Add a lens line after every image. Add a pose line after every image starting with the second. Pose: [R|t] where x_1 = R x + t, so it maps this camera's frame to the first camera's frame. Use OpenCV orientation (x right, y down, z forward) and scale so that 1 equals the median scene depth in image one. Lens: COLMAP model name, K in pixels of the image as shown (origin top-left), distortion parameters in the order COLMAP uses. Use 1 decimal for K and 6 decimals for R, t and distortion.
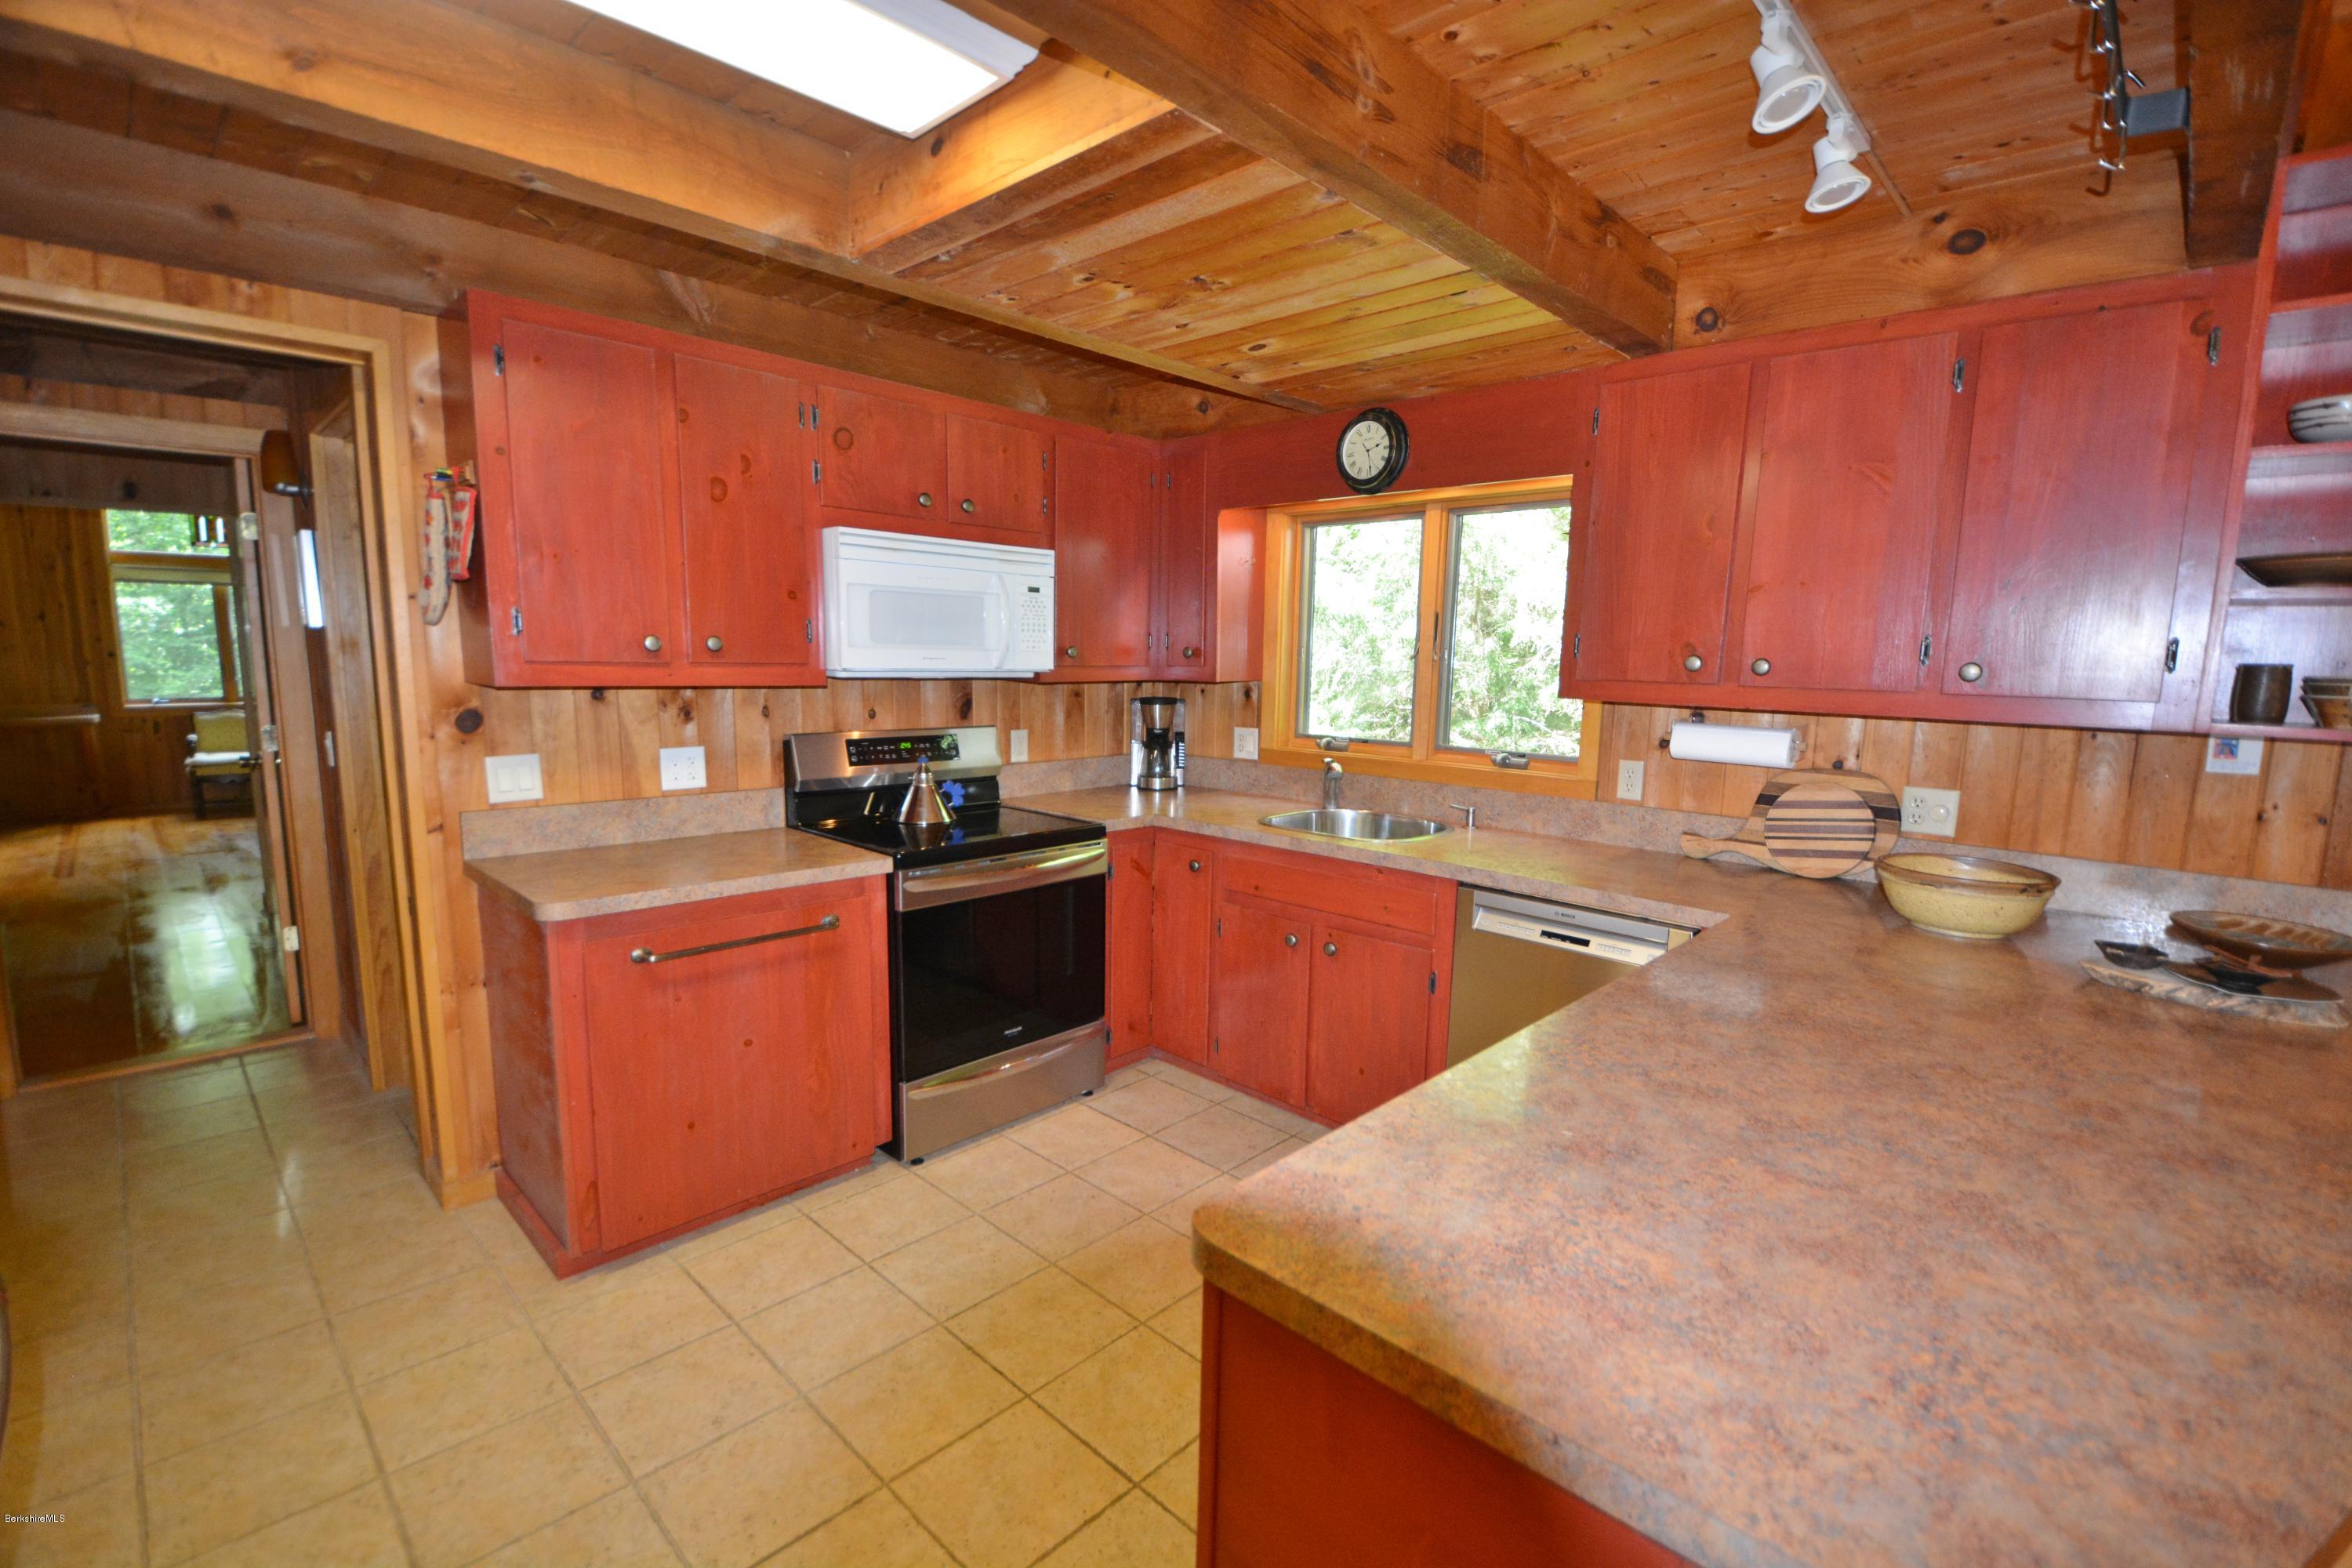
lens RADIAL K [[1026.7, 0, 1186.5], [0, 1026.7, 802.3], [0, 0, 1]] dist [0.020754, -0.027327]
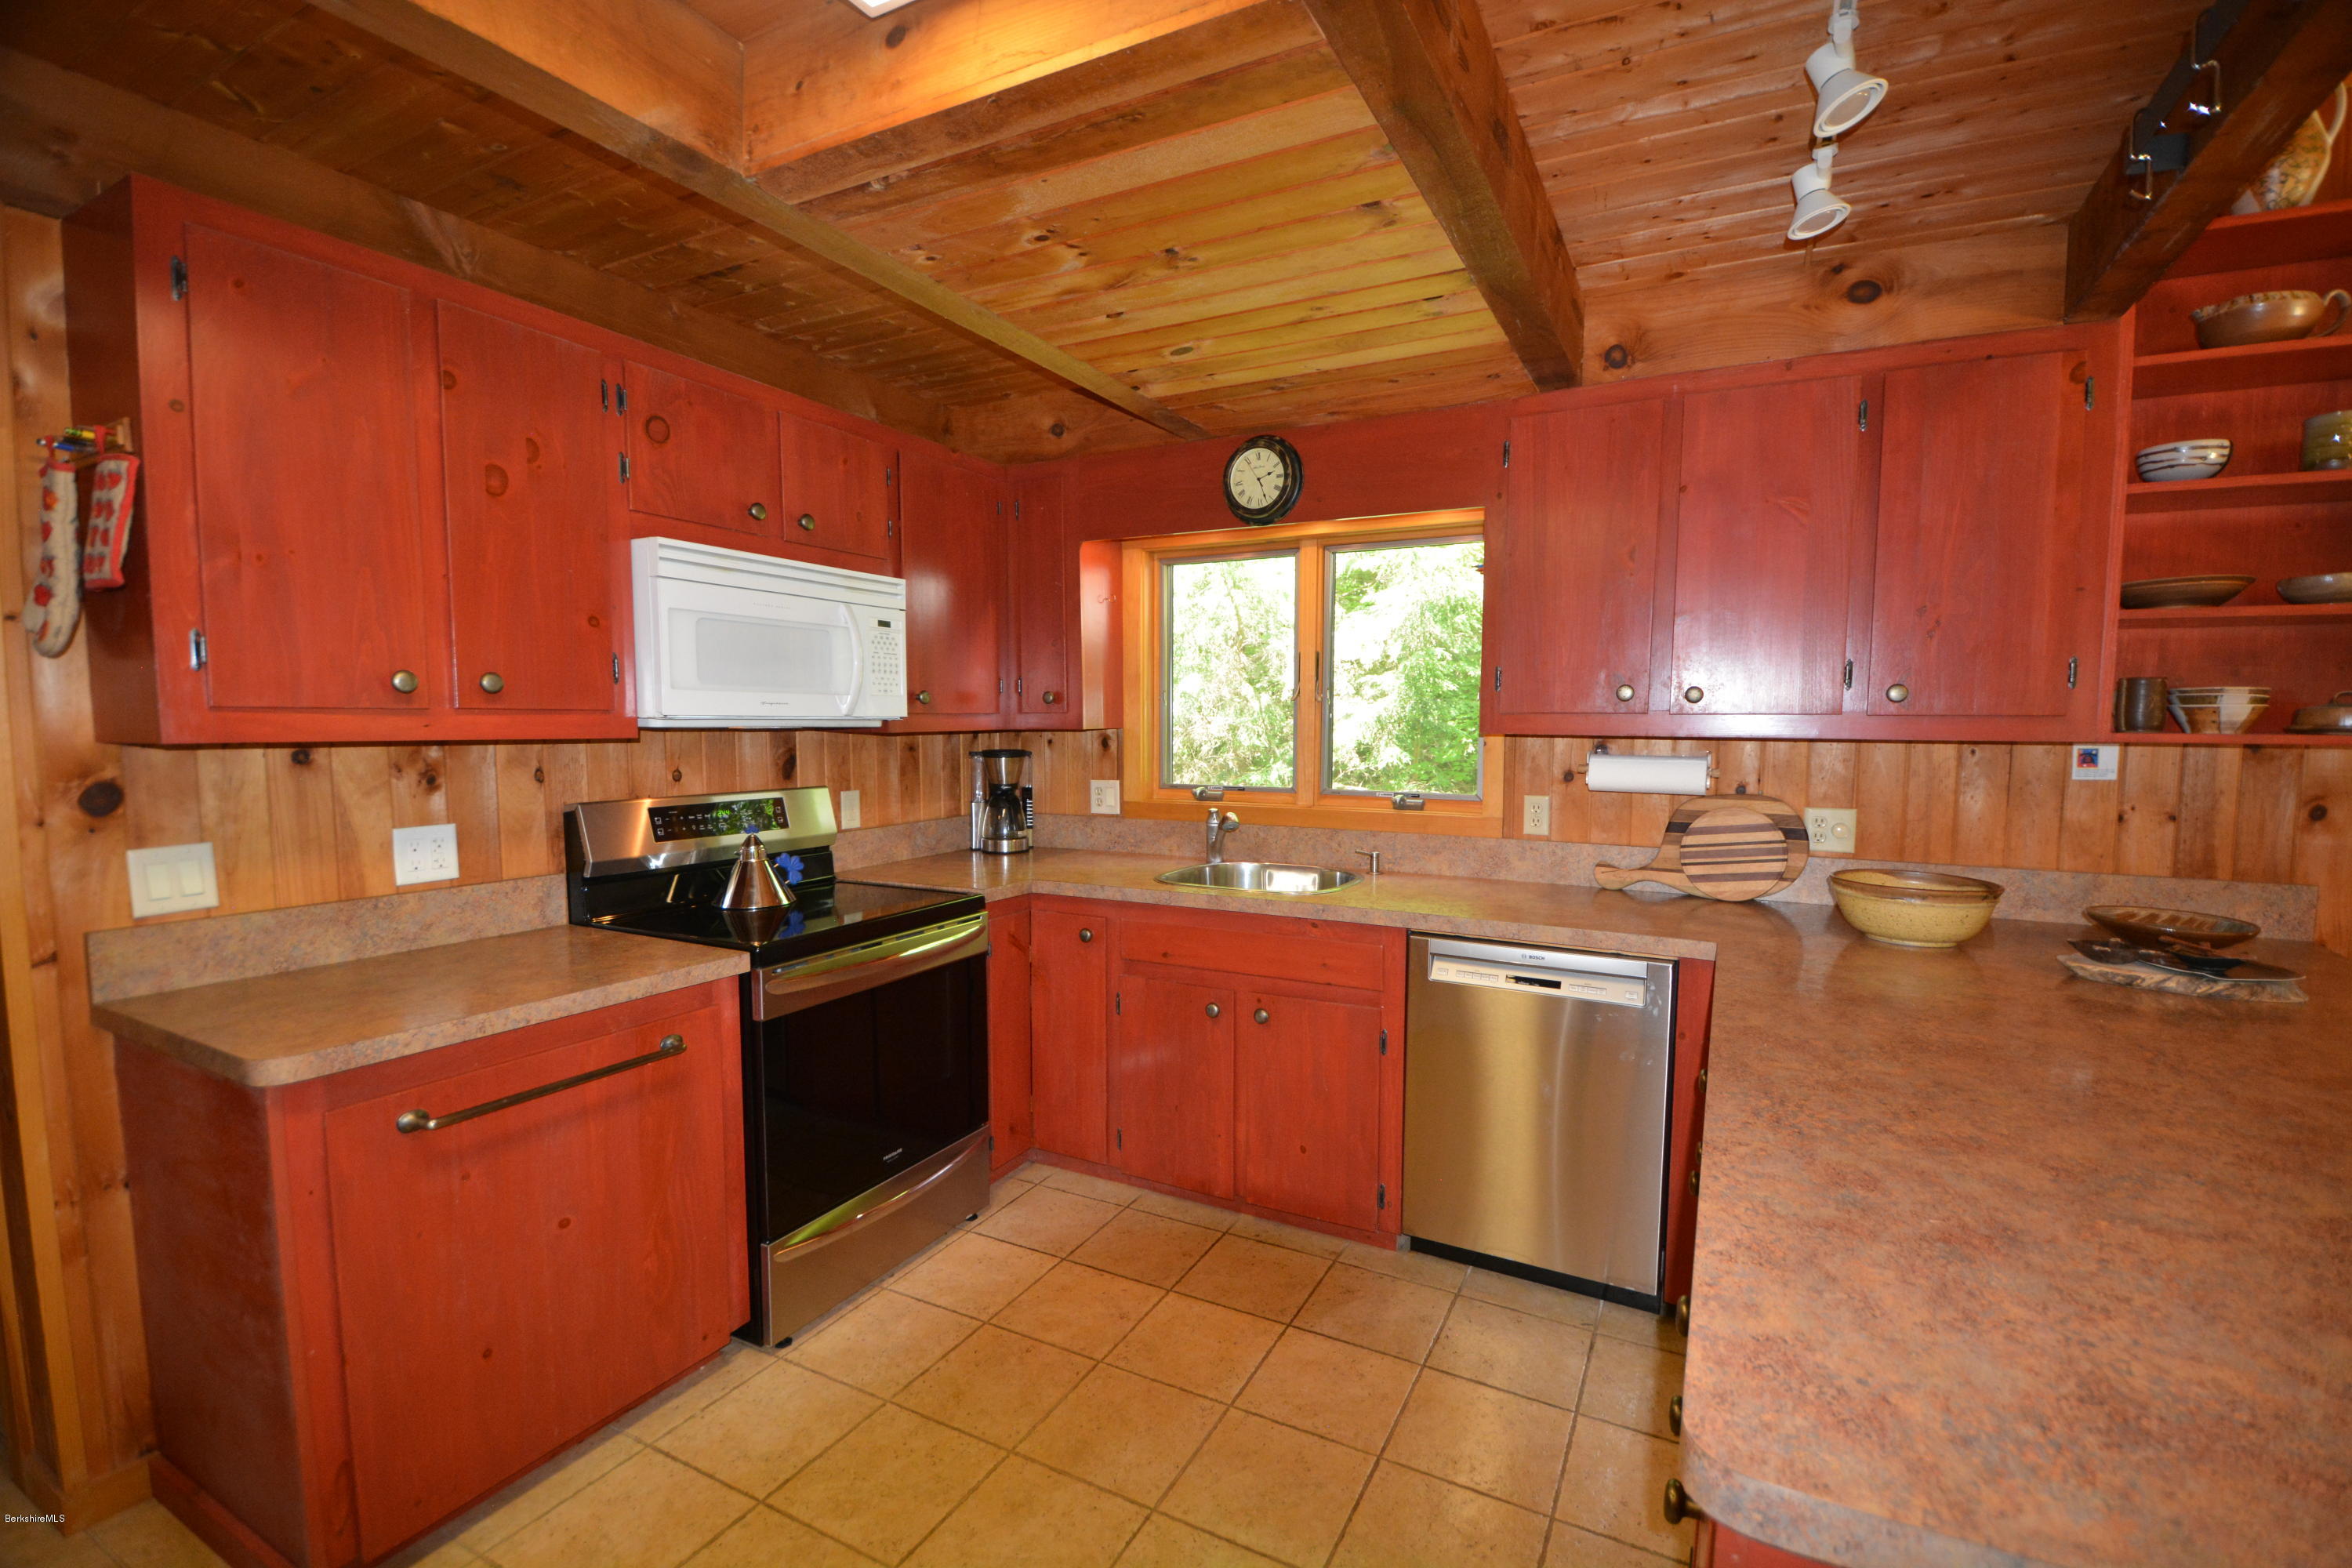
lens RADIAL K [[1026.7, 0, 1186.5], [0, 1026.7, 802.3], [0, 0, 1]] dist [0.020754, -0.027327]
pose [[0.961669, -0.039518, 0.271349, -0.179791], [0.055928, 0.997027, -0.053007, -0.000405], [-0.268447, 0.066151, 0.961020, 0.153997]]
